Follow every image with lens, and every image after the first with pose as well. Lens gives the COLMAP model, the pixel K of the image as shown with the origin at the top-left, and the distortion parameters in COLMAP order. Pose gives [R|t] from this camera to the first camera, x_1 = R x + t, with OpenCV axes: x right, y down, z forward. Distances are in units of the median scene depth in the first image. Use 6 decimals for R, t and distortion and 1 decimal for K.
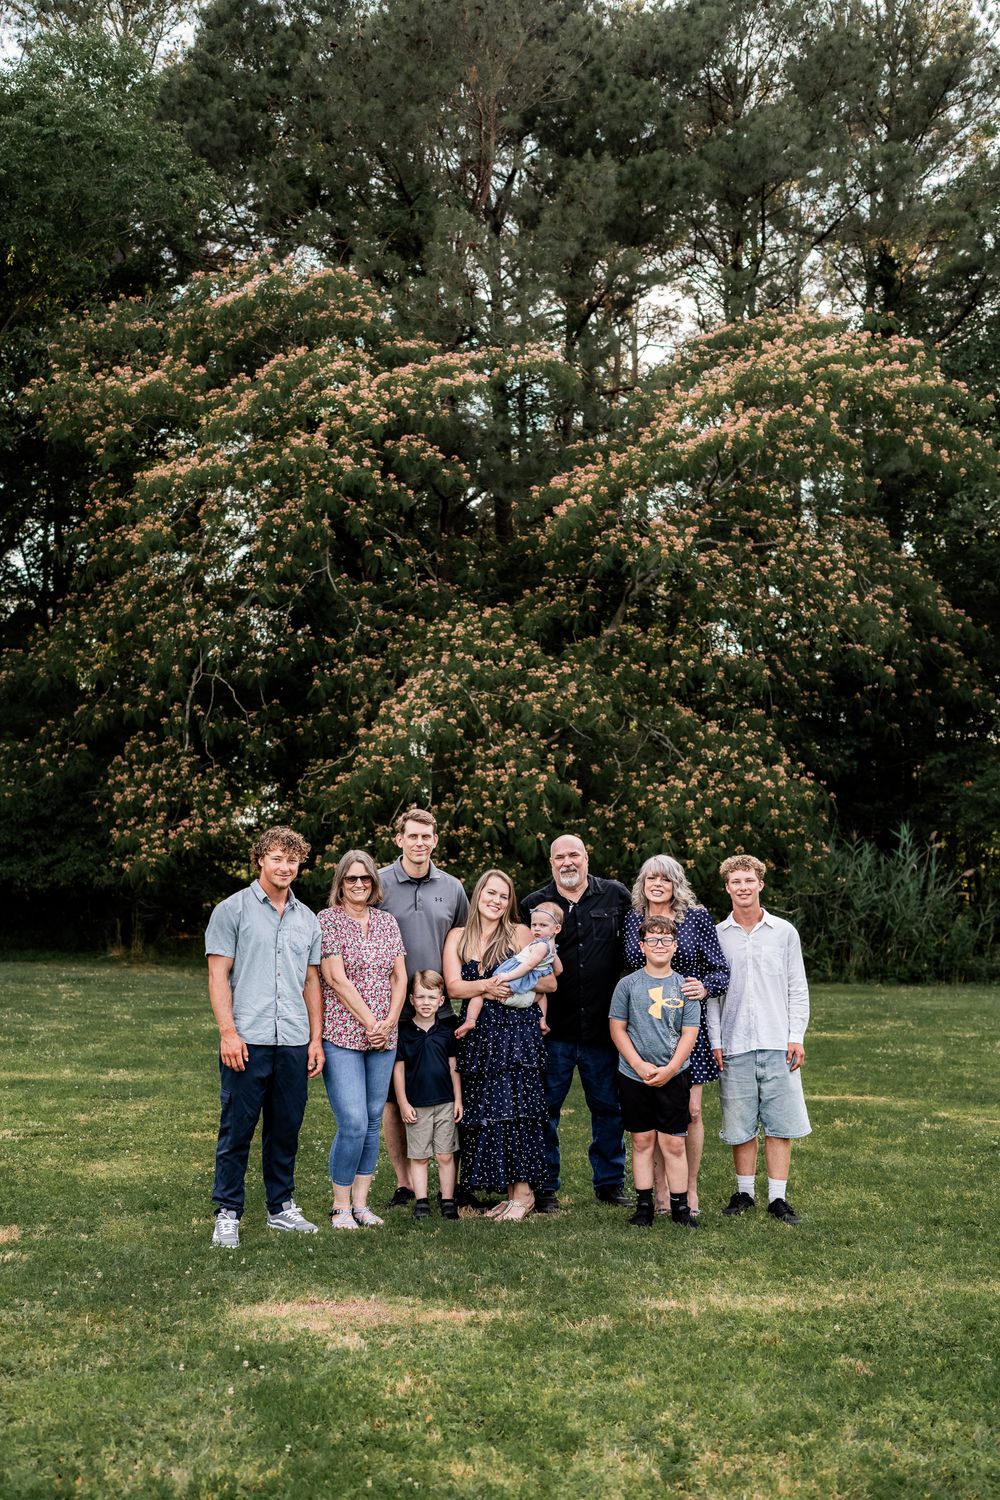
lens RADIAL K [[1510.7, 0, 480.7], [0, 1510.7, 810.3], [0, 0, 1]] dist [-0.059066, 0.179387]
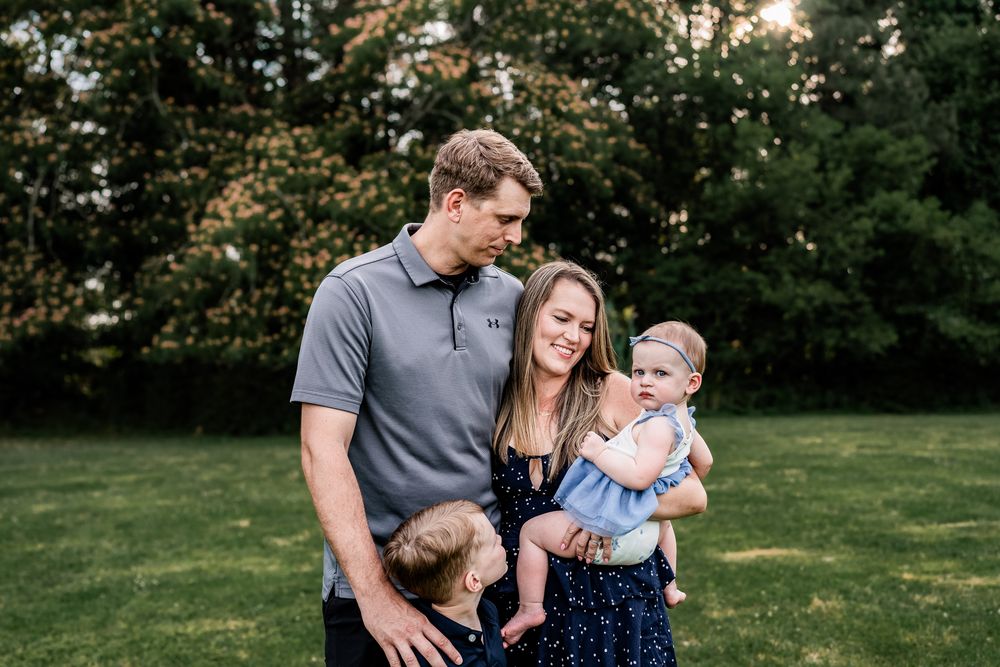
lens RADIAL K [[965.0, 0, 500.0], [0, 965.0, 333.5], [0, 0, 1]] dist [-0.062913, 0.188339]
pose [[0.970464, -0.031801, 0.239142, -0.027547], [0.026830, 0.999351, 0.024016, 0.017142], [-0.239750, -0.016891, 0.970688, 0.221966]]
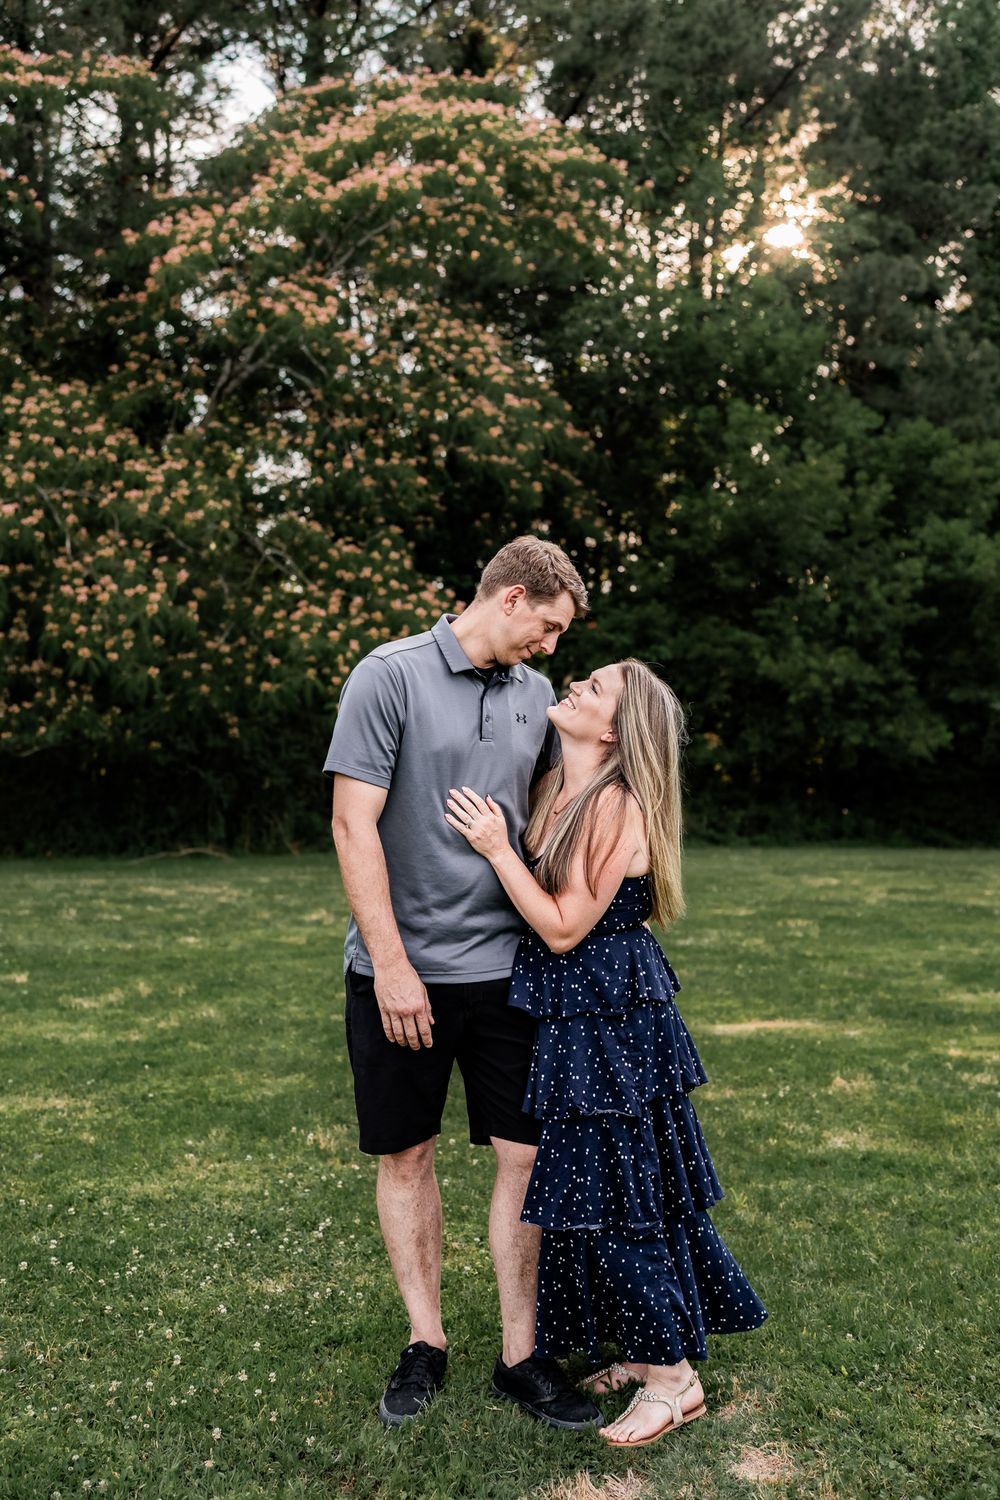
lens RADIAL K [[1514.3, 0, 480.2], [0, 1514.3, 739.3], [0, 0, 1]] dist [-0.060730, 0.178933]
pose [[0.945016, -0.006798, 0.326952, -0.050429], [-0.007665, 0.999049, 0.042926, 0.015496], [-0.326933, -0.043072, 0.944065, 0.192907]]
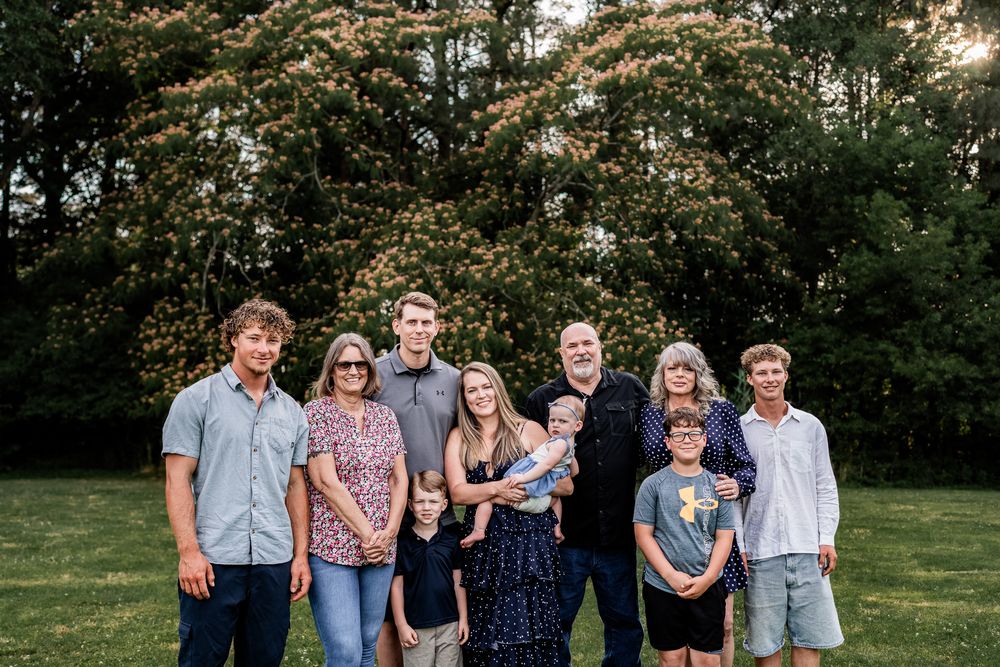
lens RADIAL K [[1009.5, 0, 538.1], [0, 1009.5, 350.2], [0, 0, 1]] dist [-0.060730, 0.178933]
pose [[0.993103, 0.001513, 0.117233, -0.012920], [0.001234, 0.999726, -0.023360, 0.015302], [-0.117236, 0.023344, 0.992830, 0.127121]]
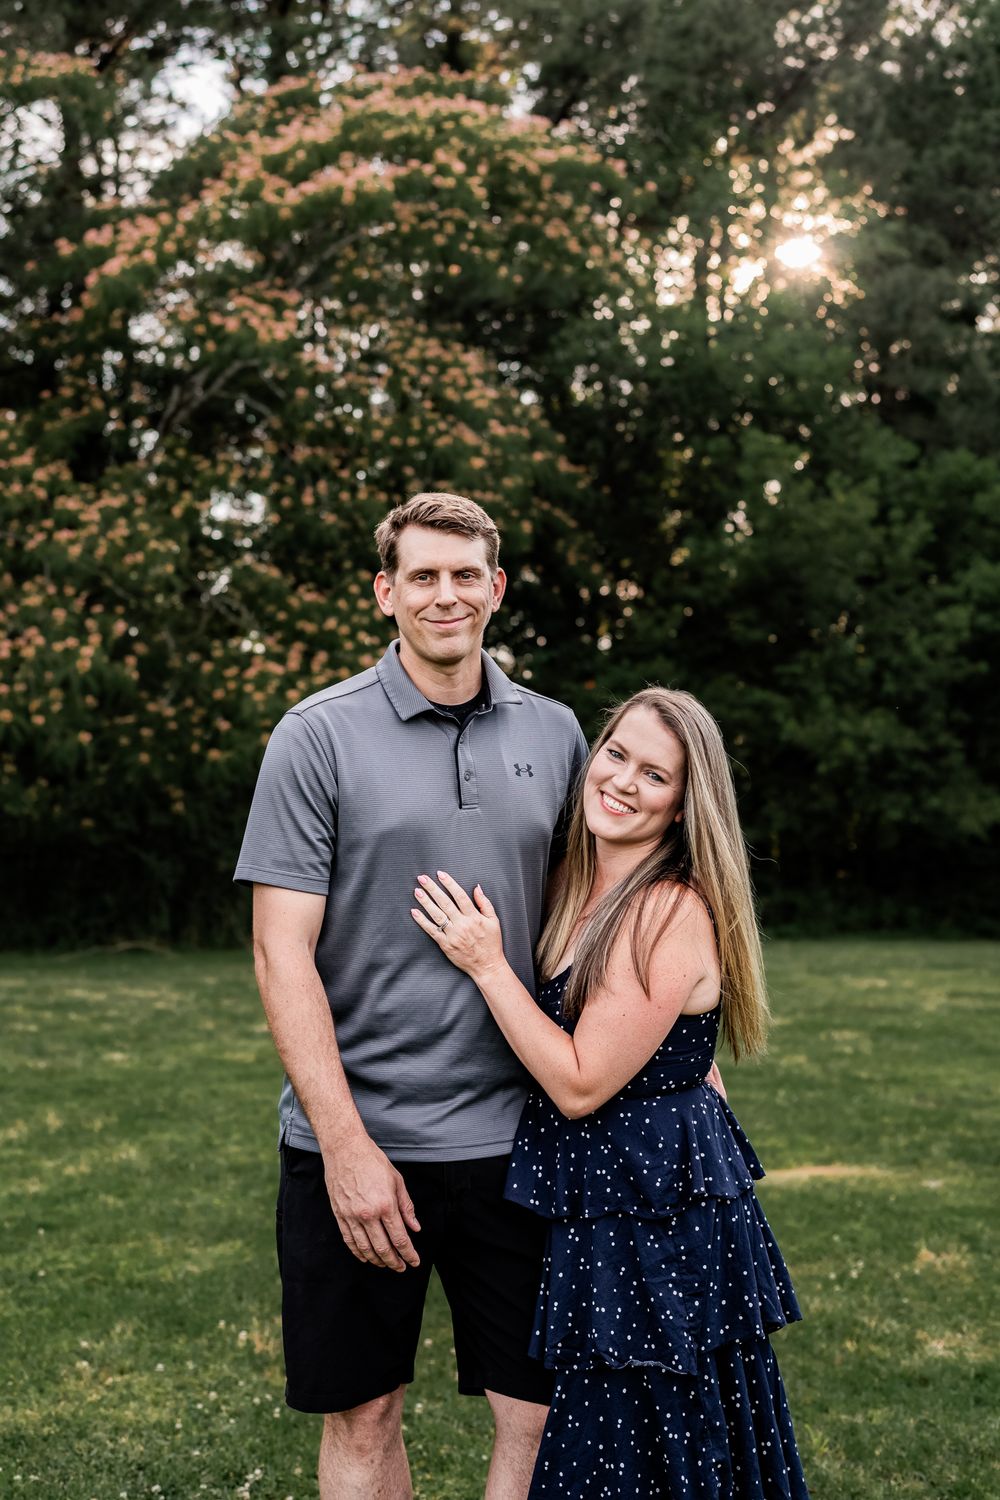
lens RADIAL K [[1690.5, 0, 421.7], [0, 1690.5, 703.2], [0, 0, 1]] dist [-0.064946, 0.179406]
pose [[0.952576, 0.011706, 0.304075, -0.041335], [-0.004791, 0.999713, -0.023476, 0.016763], [-0.304262, 0.020906, 0.952359, 0.219498]]
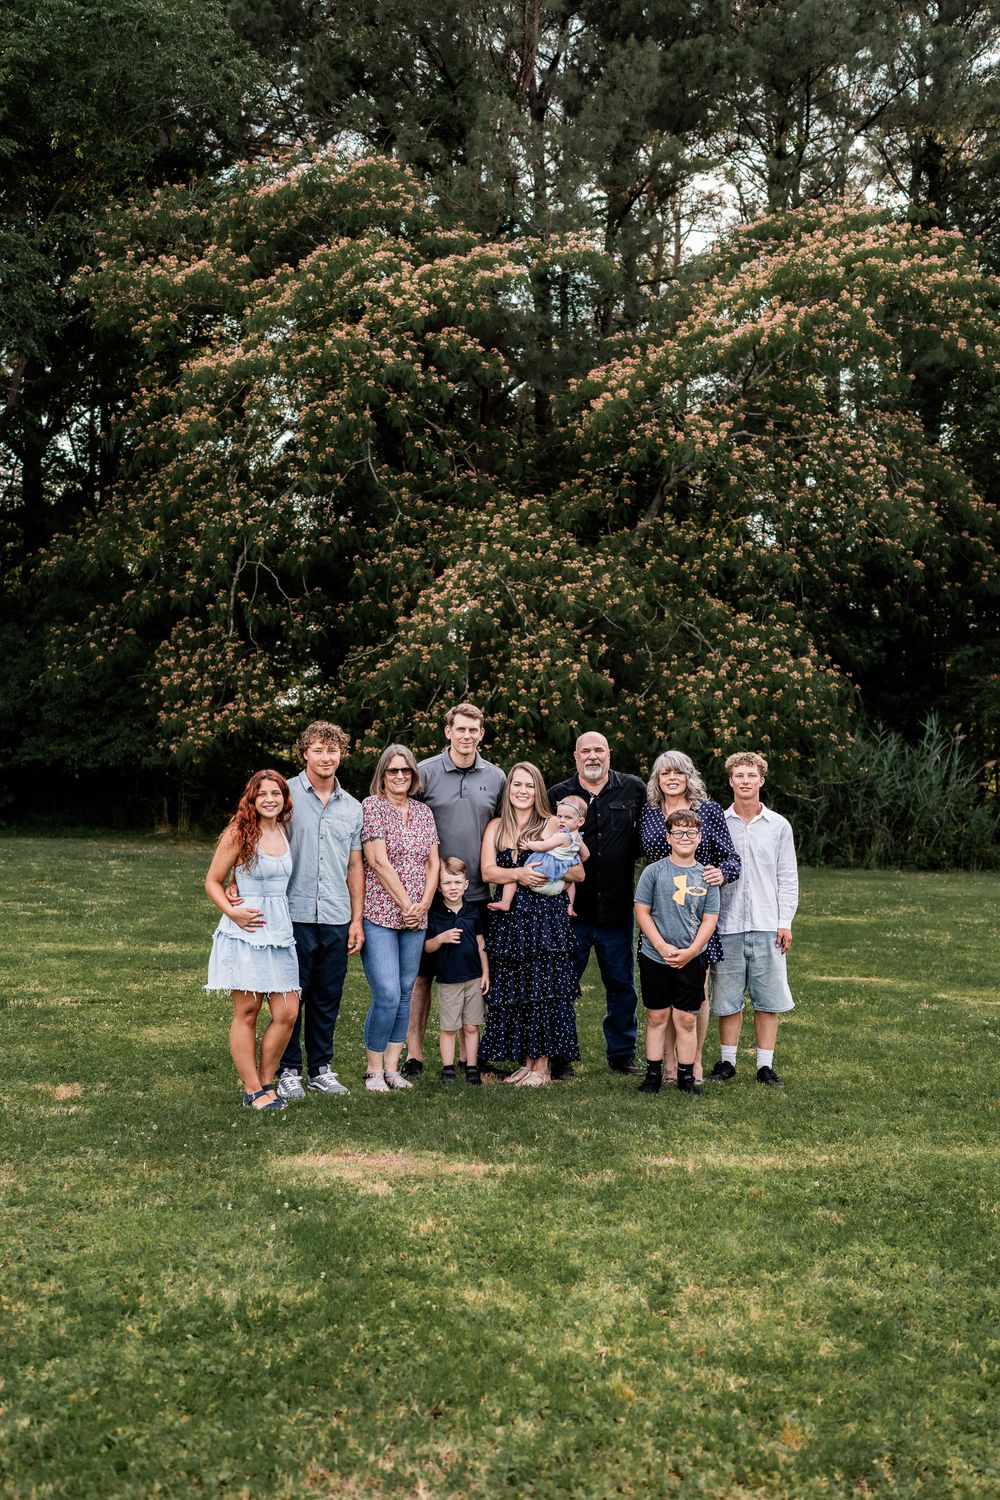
lens RADIAL K [[1485.7, 0, 497.0], [0, 1485.7, 791.3], [0, 0, 1]] dist [-0.057386, 0.182660]
pose [[0.999815, 0.012667, -0.014466, 0.002881], [-0.011679, 0.997719, 0.066481, -0.003525], [0.015275, -0.066300, 0.997683, -0.017387]]
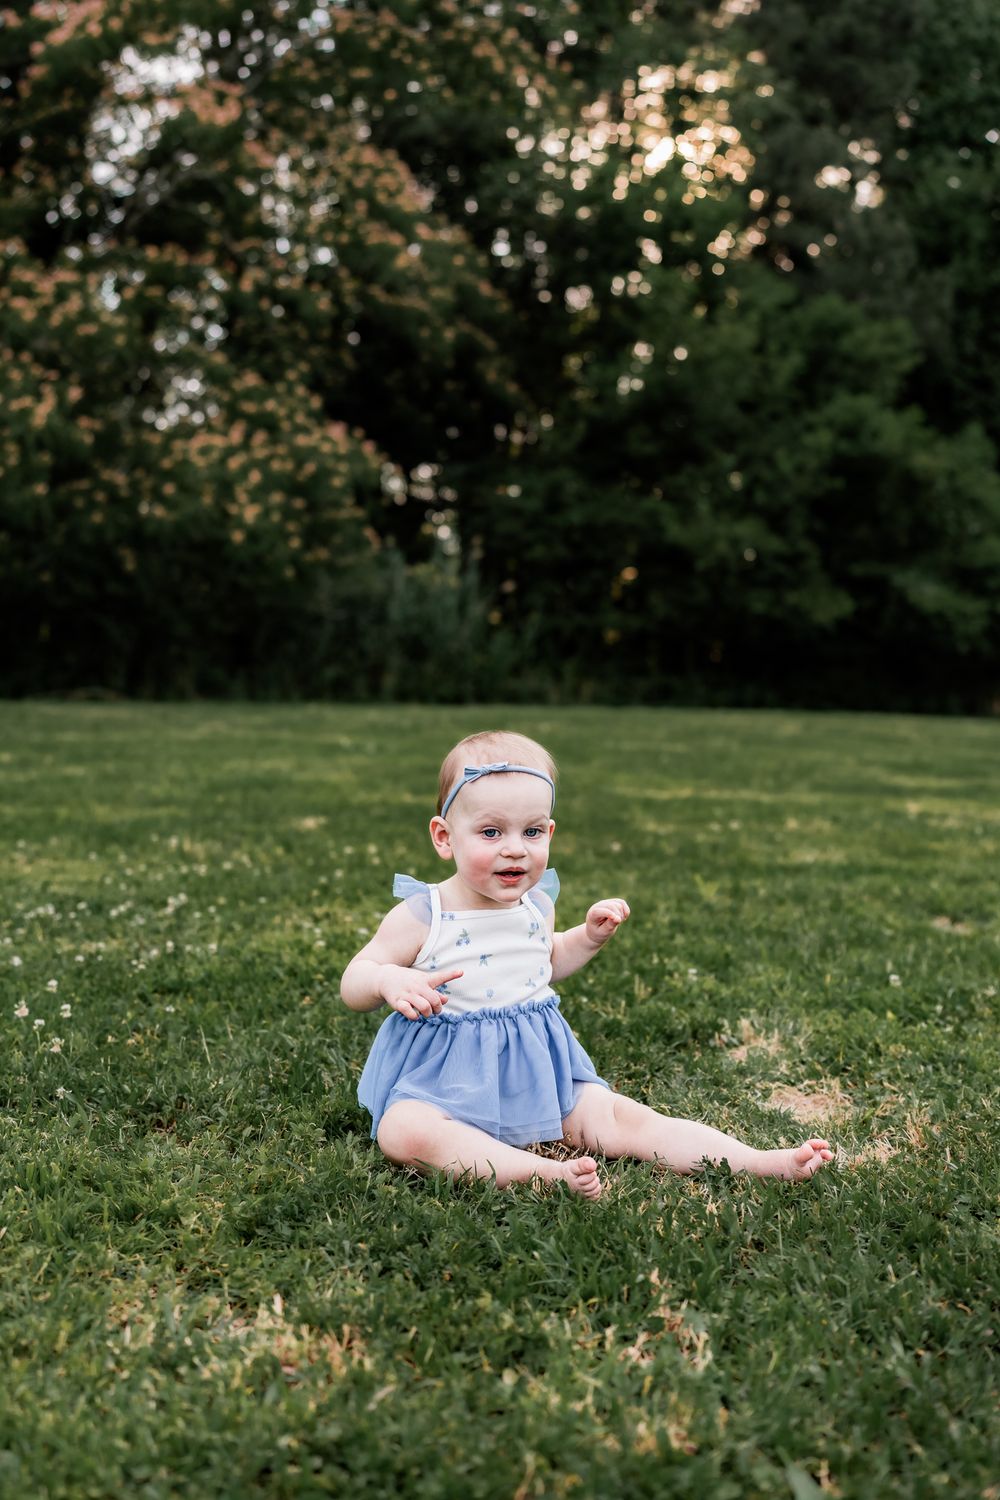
lens RADIAL K [[1447.5, 0, 496.1], [0, 1447.5, 771.5], [0, 0, 1]] dist [-0.062913, 0.188339]
pose [[0.917603, -0.019666, 0.397010, -0.033860], [-0.032609, 0.991685, 0.124492, 0.052925], [-0.396157, -0.127181, 0.909332, 0.238069]]
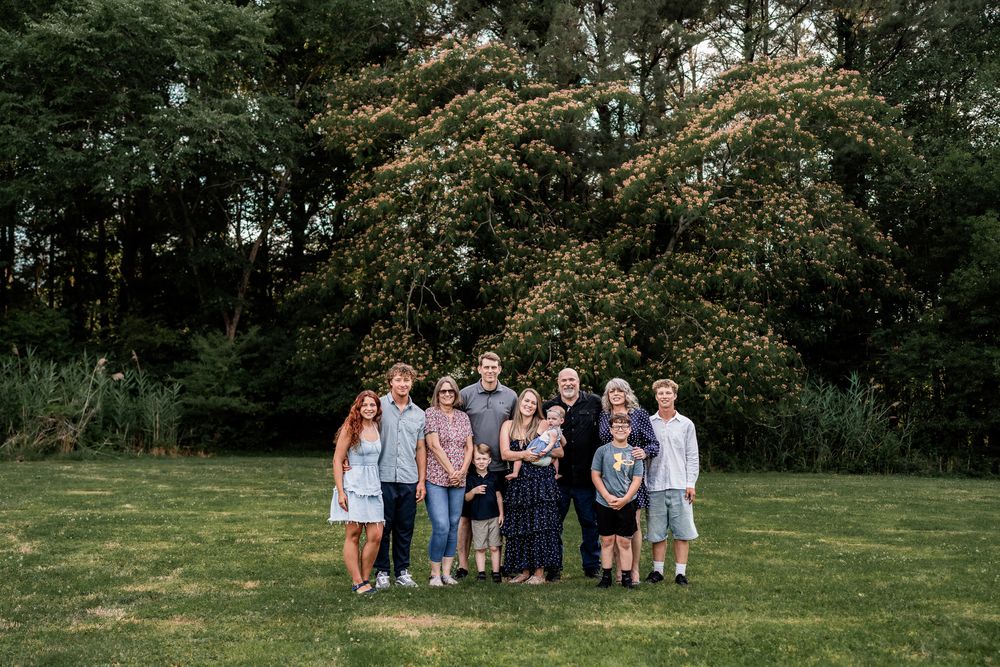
lens RADIAL K [[949.7, 0, 509.7], [0, 949.7, 336.5], [0, 0, 1]] dist [-0.063231, 0.190206]
pose [[0.993954, -0.009061, -0.109427, 0.036908], [0.005050, 0.999307, -0.036876, 0.006496], [0.109685, 0.036100, 0.993311, -0.037225]]
